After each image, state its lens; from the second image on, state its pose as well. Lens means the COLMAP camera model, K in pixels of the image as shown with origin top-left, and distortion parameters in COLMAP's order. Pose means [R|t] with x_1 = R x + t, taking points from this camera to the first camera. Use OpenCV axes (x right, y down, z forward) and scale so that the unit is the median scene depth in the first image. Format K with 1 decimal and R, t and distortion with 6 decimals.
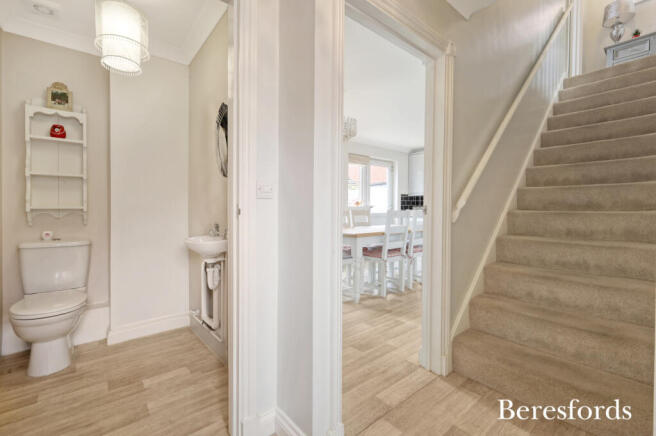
lens RADIAL K [[284.9, 0, 325.0], [0, 284.9, 216.1], [0, 0, 1]] dist [0.003104, -0.000056]
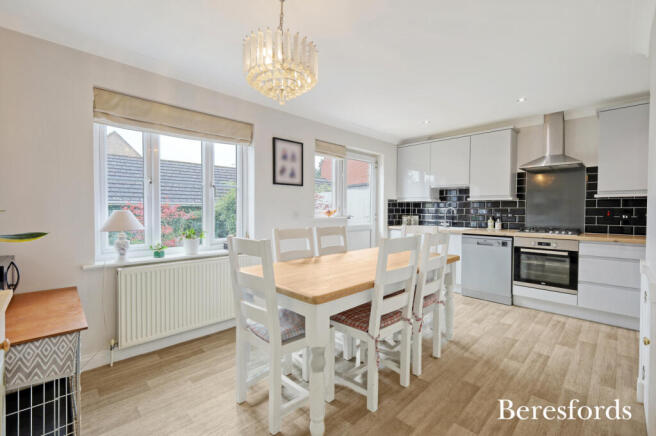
lens RADIAL K [[284.9, 0, 328.0], [0, 284.9, 215.1], [0, 0, 1]] dist [0.003104, -0.000056]
pose [[0.996088, 0.001488, 0.088354, 0.049281], [-0.000798, 0.999969, -0.007845, -0.033254], [-0.088363, 0.007743, 0.996058, 0.302117]]
